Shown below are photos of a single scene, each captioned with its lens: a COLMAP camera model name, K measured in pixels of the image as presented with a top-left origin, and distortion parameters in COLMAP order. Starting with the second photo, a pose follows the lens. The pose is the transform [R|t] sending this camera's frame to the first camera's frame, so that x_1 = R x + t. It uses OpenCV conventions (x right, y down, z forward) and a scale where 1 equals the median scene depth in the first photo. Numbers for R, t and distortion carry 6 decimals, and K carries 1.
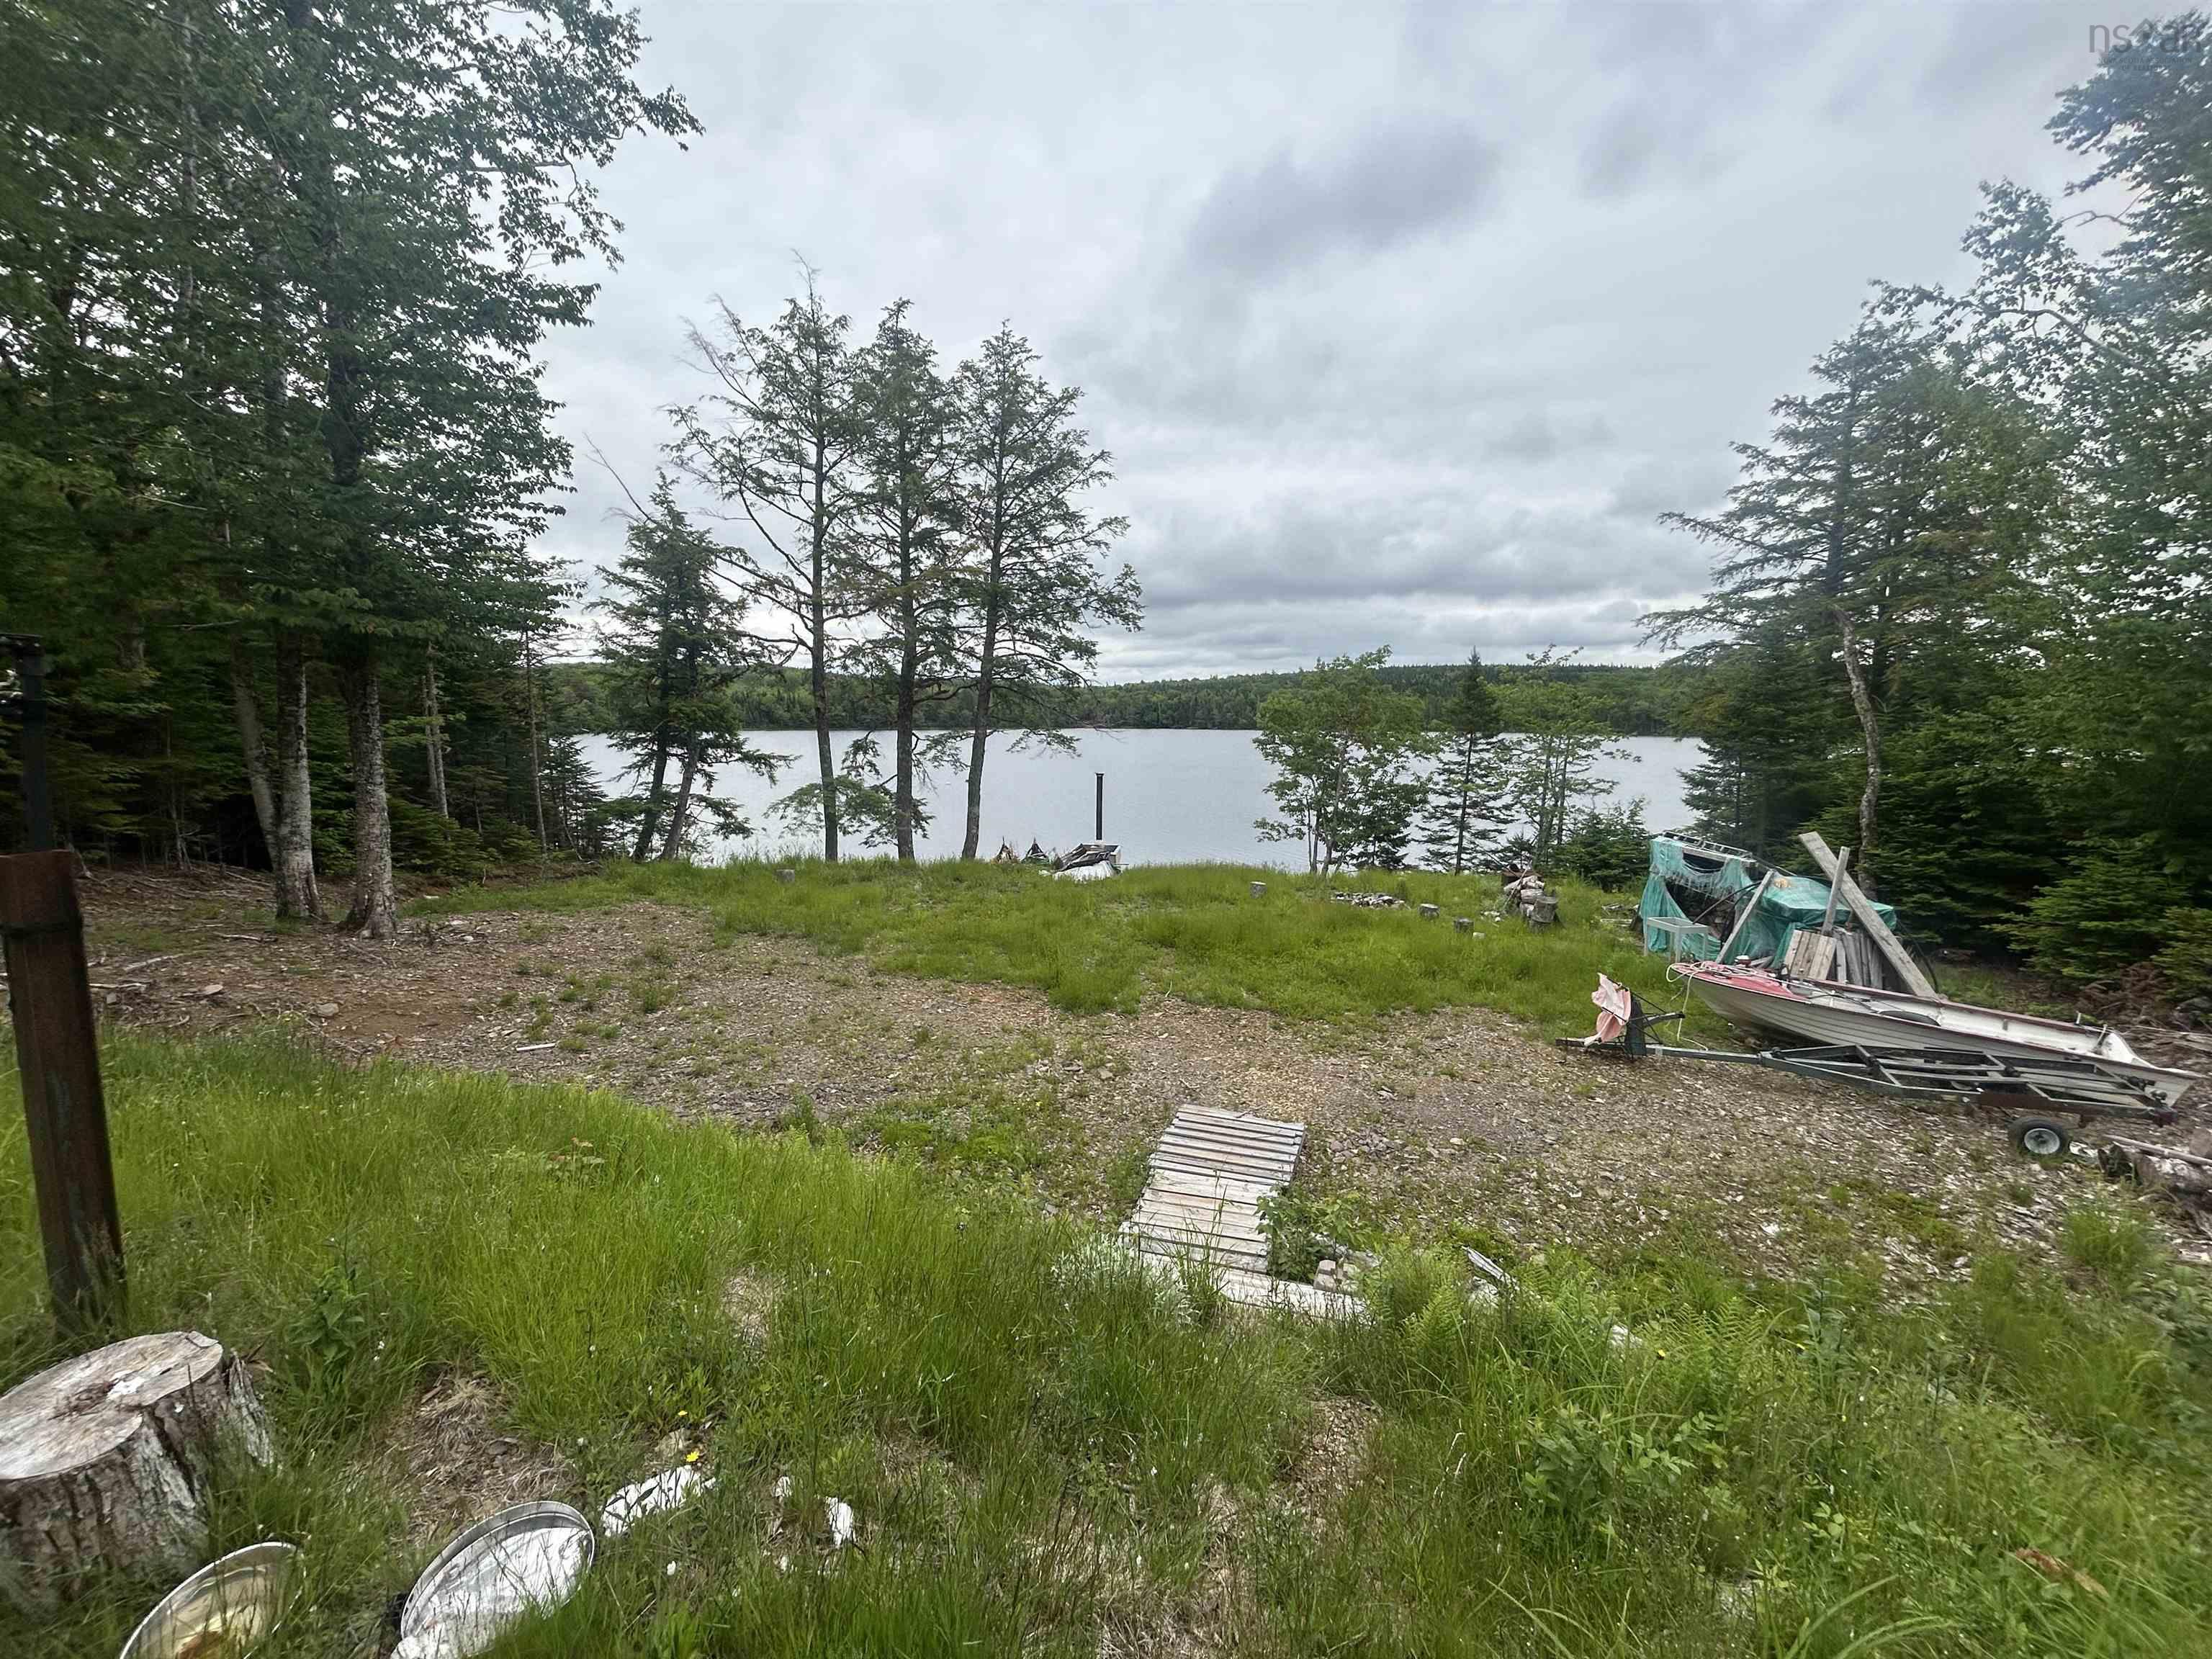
lens RADIAL K [[889.3, 0, 1097.0], [0, 889.3, 835.4], [0, 0, 1]] dist [-0.001189, 0.001213]
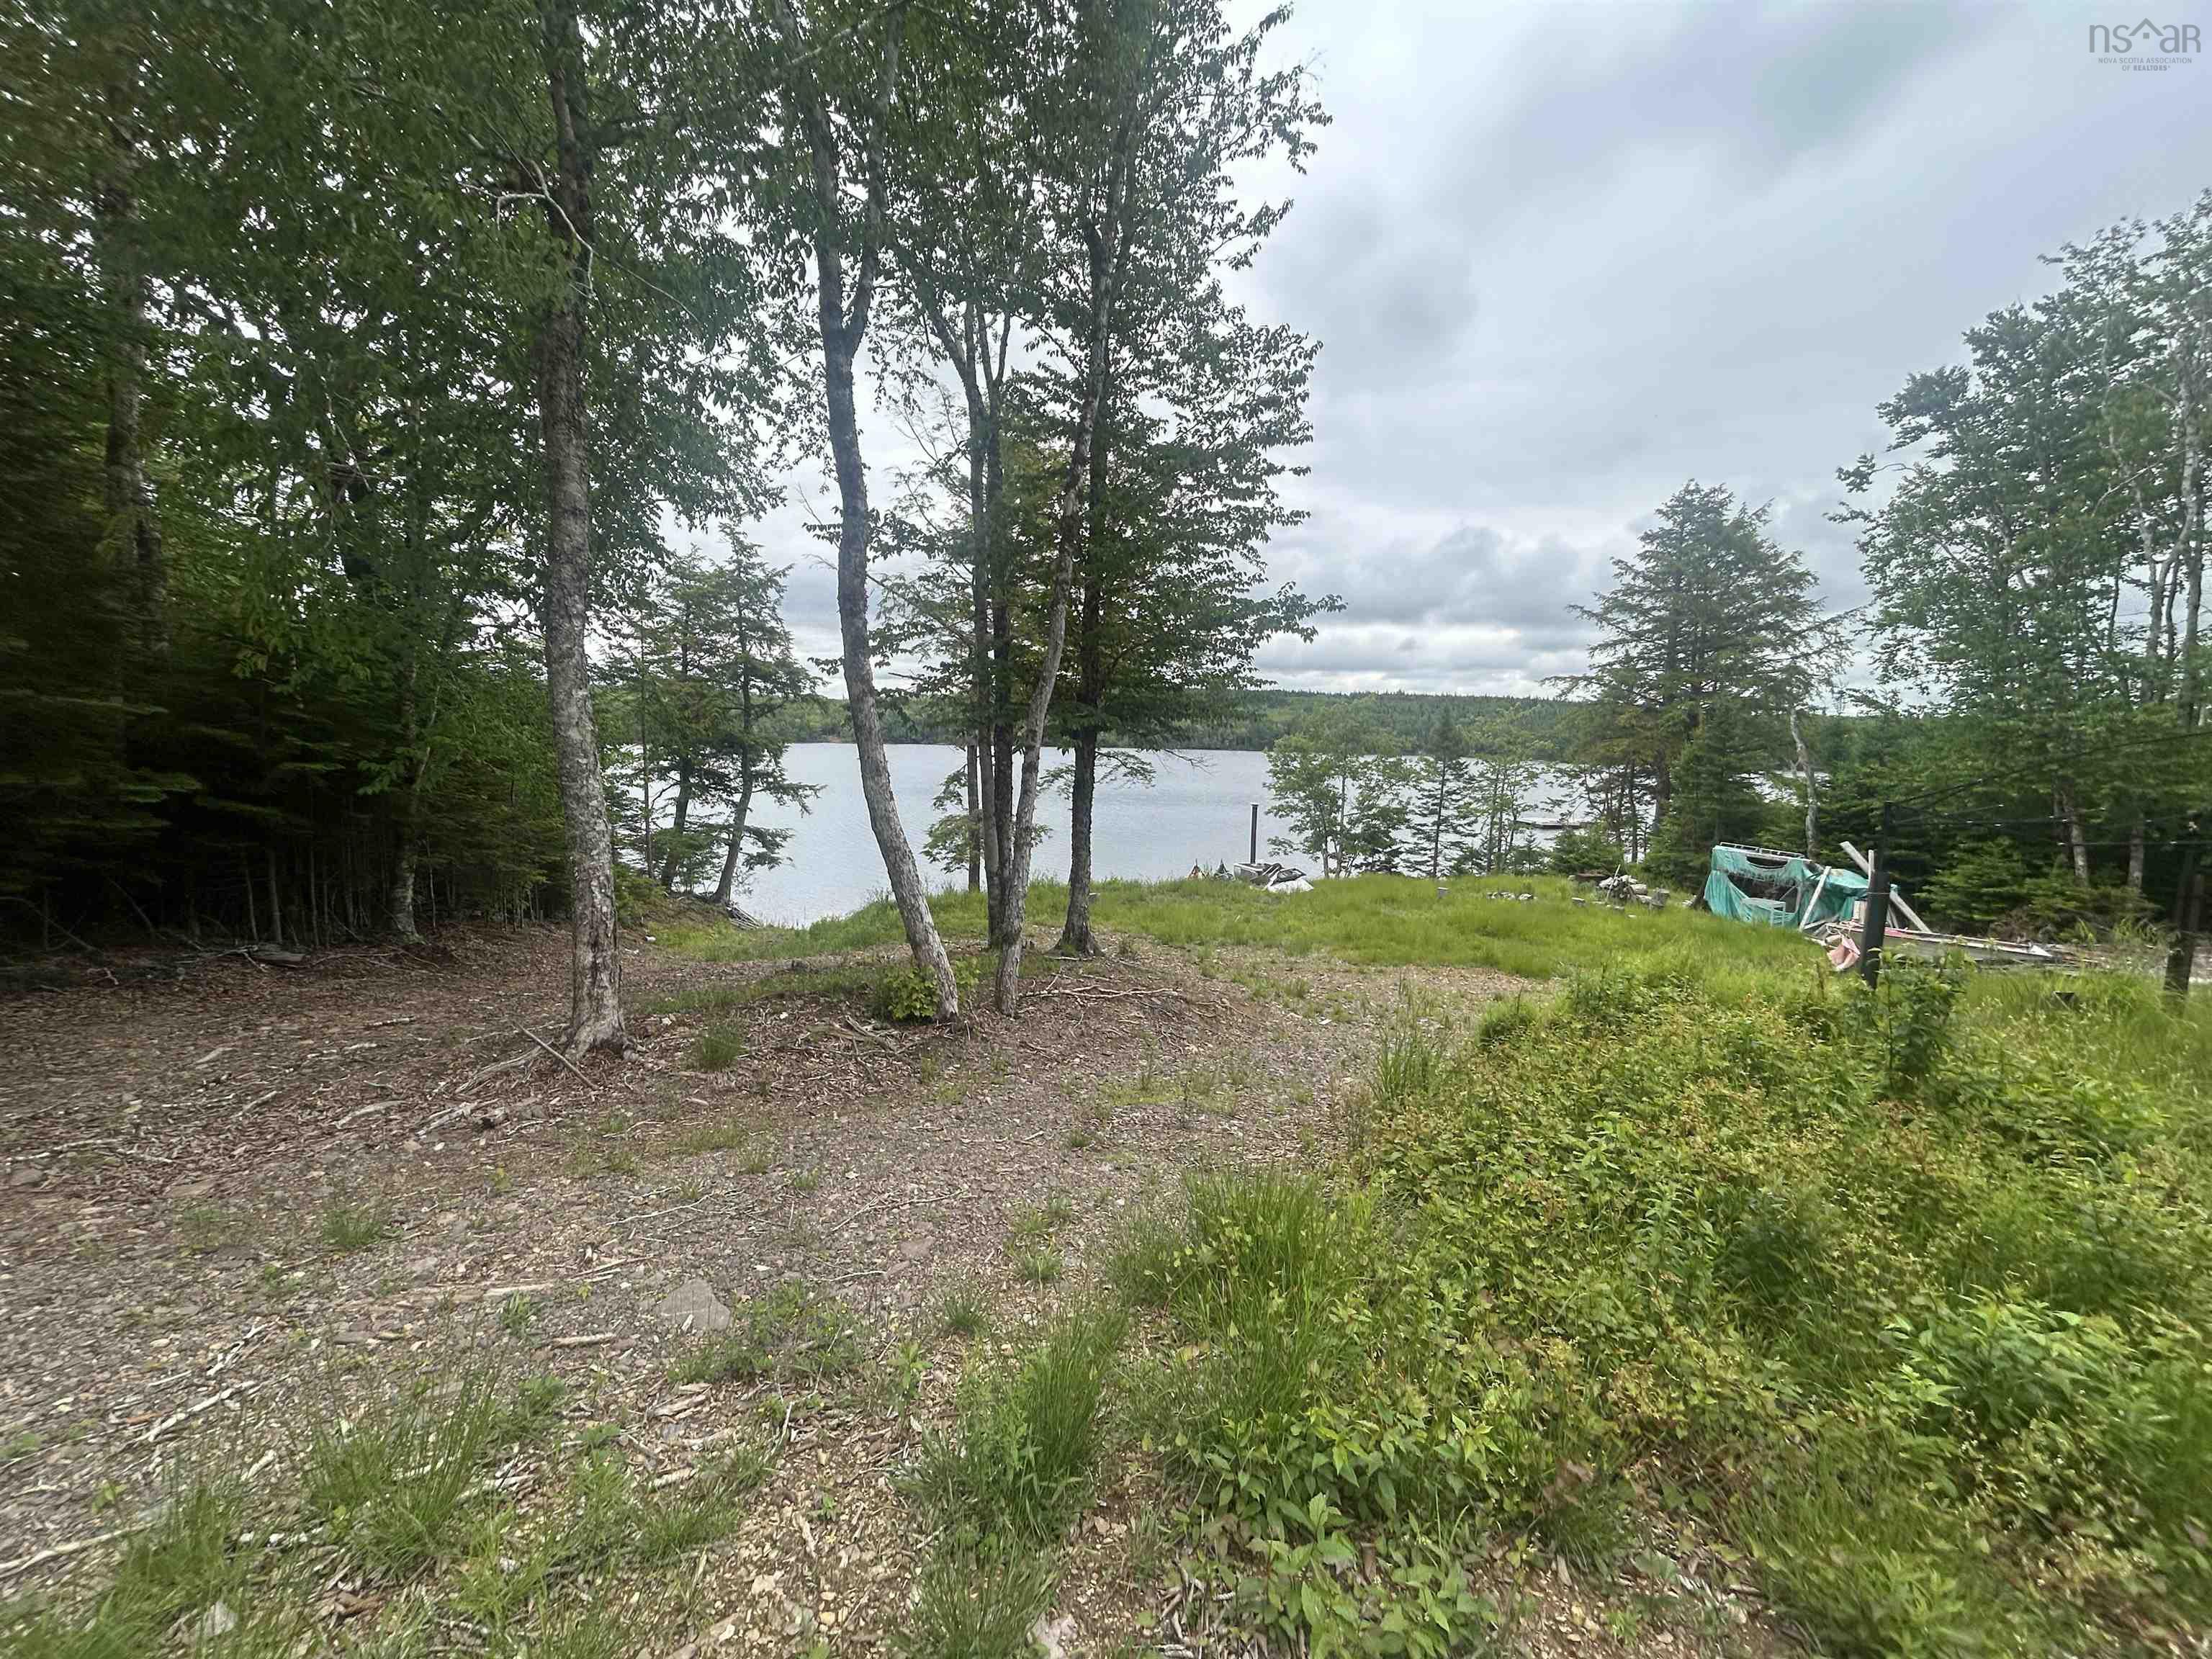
lens RADIAL K [[889.3, 0, 1103.5], [0, 889.3, 837.3], [0, 0, 1]] dist [-0.001189, 0.001213]
pose [[0.953974, -0.024194, 0.298911, -0.494192], [0.028432, 0.999547, -0.009837, -0.017303], [-0.298538, 0.017883, 0.954230, -0.080188]]
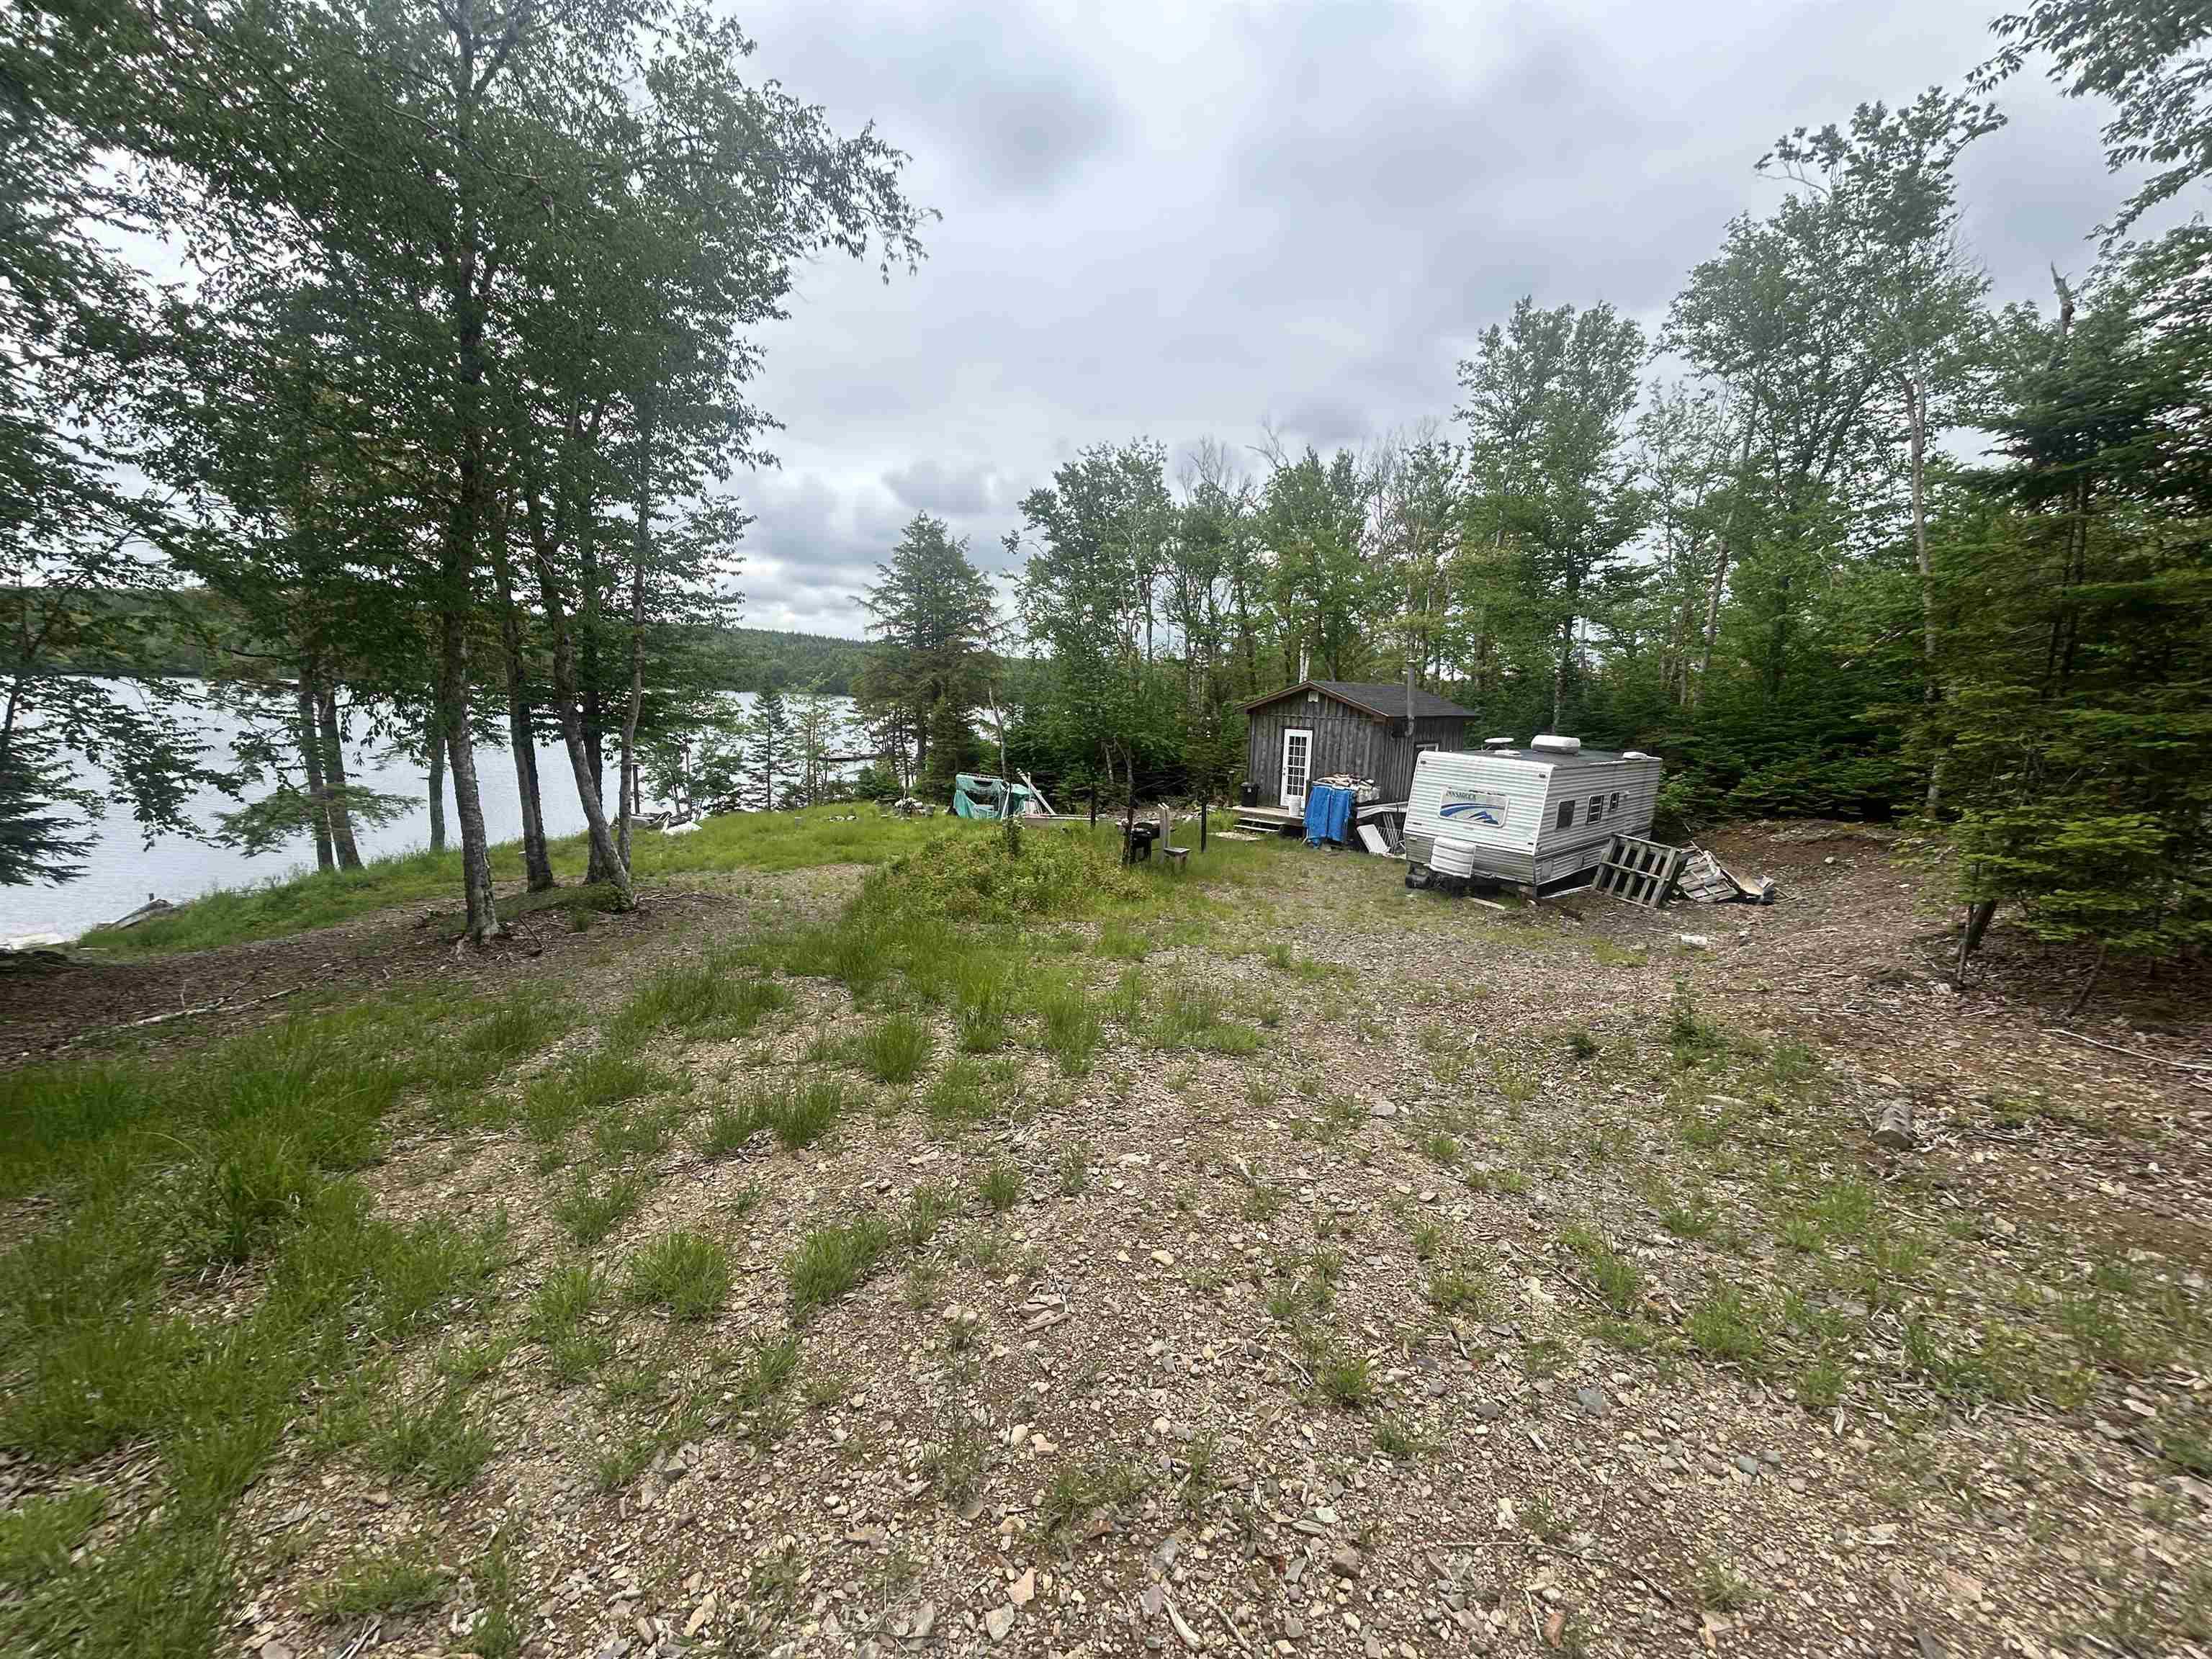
lens RADIAL K [[889.3, 0, 1100.5], [0, 889.3, 820.5], [0, 0, 1]] dist [-0.001189, 0.001213]
pose [[0.475365, -0.126997, 0.870574, -0.804605], [0.090032, 0.991354, 0.095456, -0.043709], [-0.875170, 0.033003, 0.482689, -0.315406]]
